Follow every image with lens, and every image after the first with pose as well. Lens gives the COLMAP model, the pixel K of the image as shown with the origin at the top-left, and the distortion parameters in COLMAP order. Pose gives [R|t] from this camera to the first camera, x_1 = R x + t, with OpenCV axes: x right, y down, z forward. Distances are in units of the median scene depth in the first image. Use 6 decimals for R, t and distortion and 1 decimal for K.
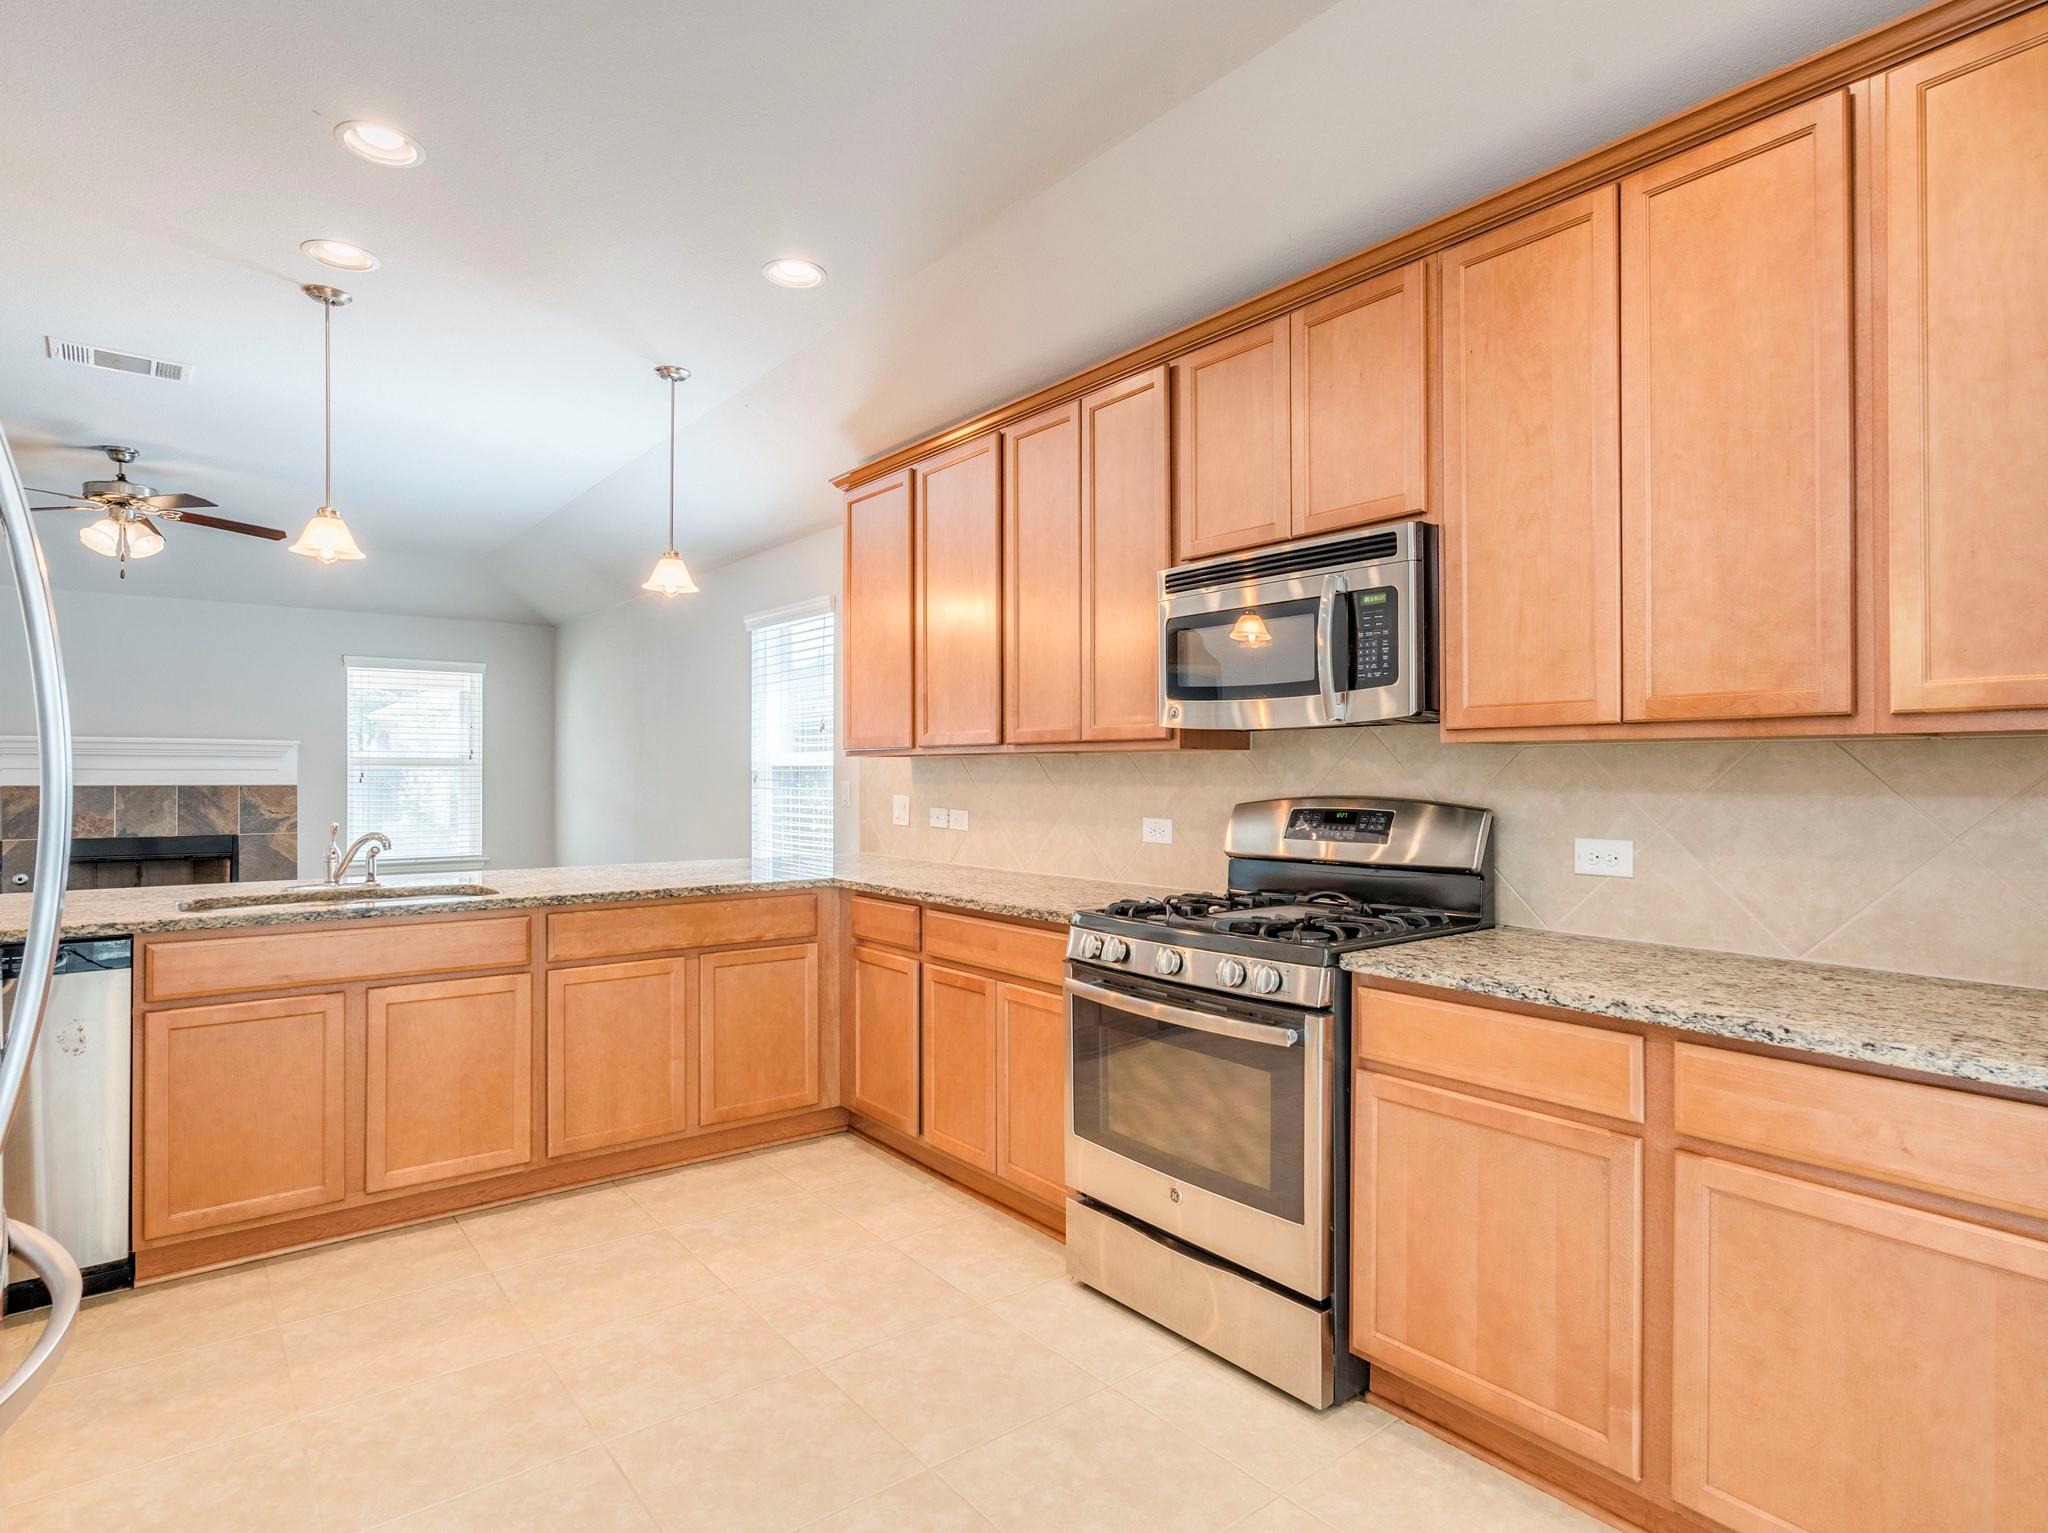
lens RADIAL K [[1085.3, 0, 1024.0], [0, 1085.3, 766.5], [0, 0, 1]] dist [-0.009287, 0.002989]
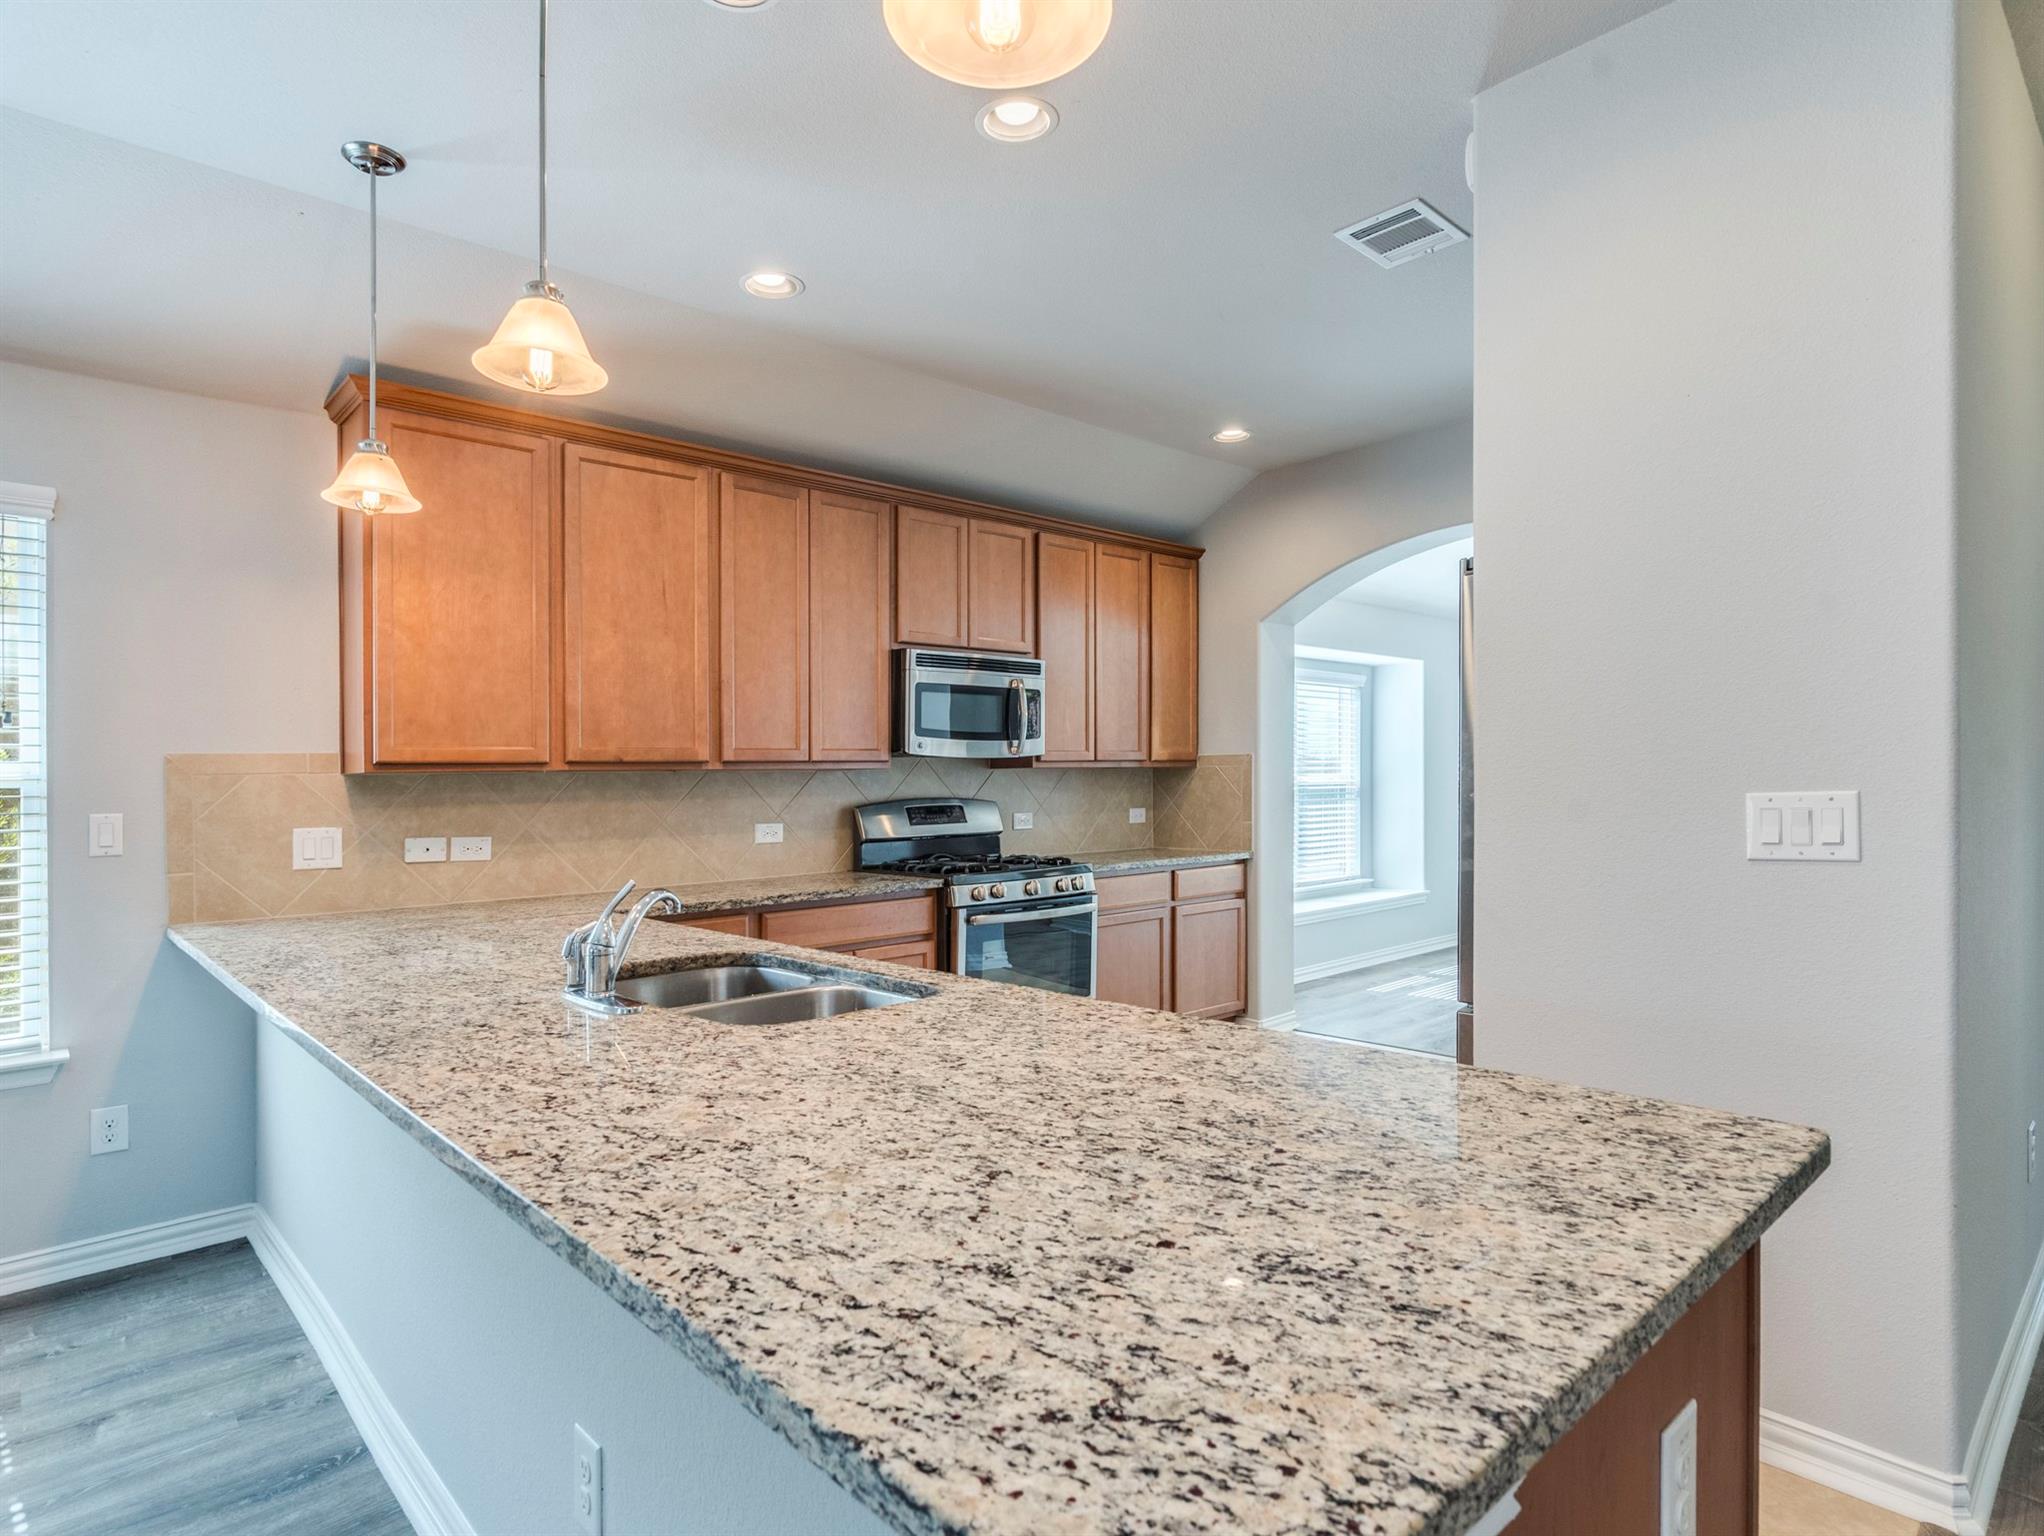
lens RADIAL K [[1121.2, 0, 1025.6], [0, 1121.2, 811.8], [0, 0, 1]] dist [-0.000017, -0.000180]
pose [[-0.064131, -0.026605, 0.997587, -1.485948], [0.011384, 0.999560, 0.027390, 0.002803], [-0.997877, 0.013113, -0.063800, 0.980804]]
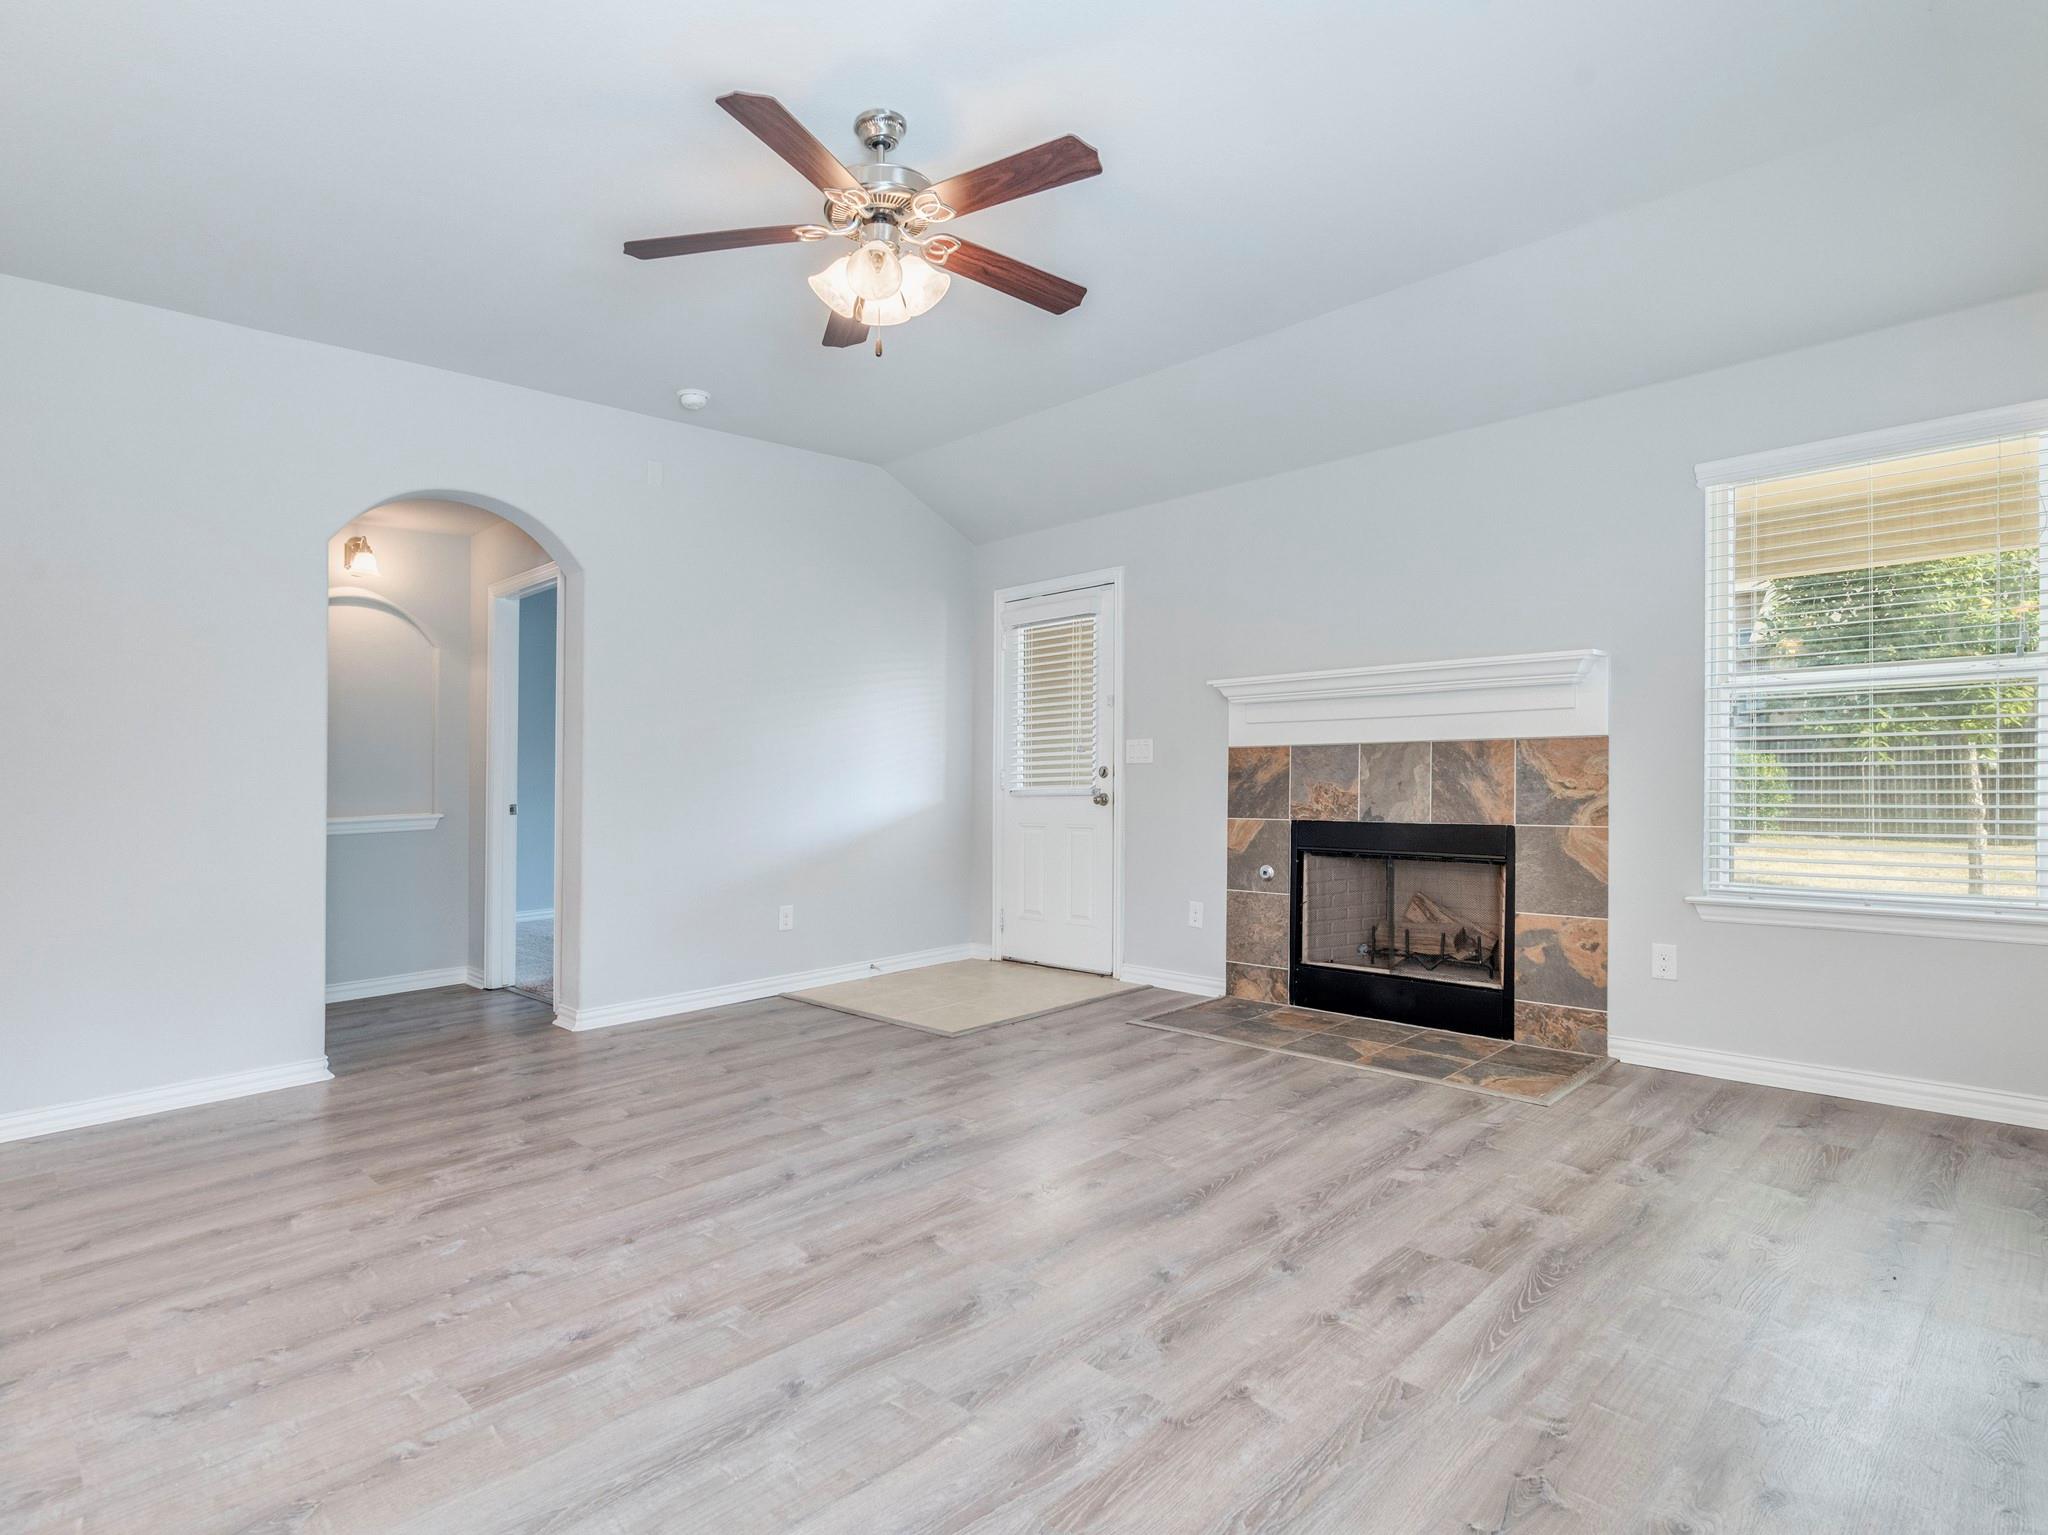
lens RADIAL K [[1085.3, 0, 1024.0], [0, 1085.3, 767.5], [0, 0, 1]] dist [-0.009287, 0.002989]
pose [[0.101988, -0.001167, -0.994785, -0.517725], [0.030491, 0.999533, 0.001953, 0.065016], [0.994318, -0.030531, 0.101976, 1.877245]]
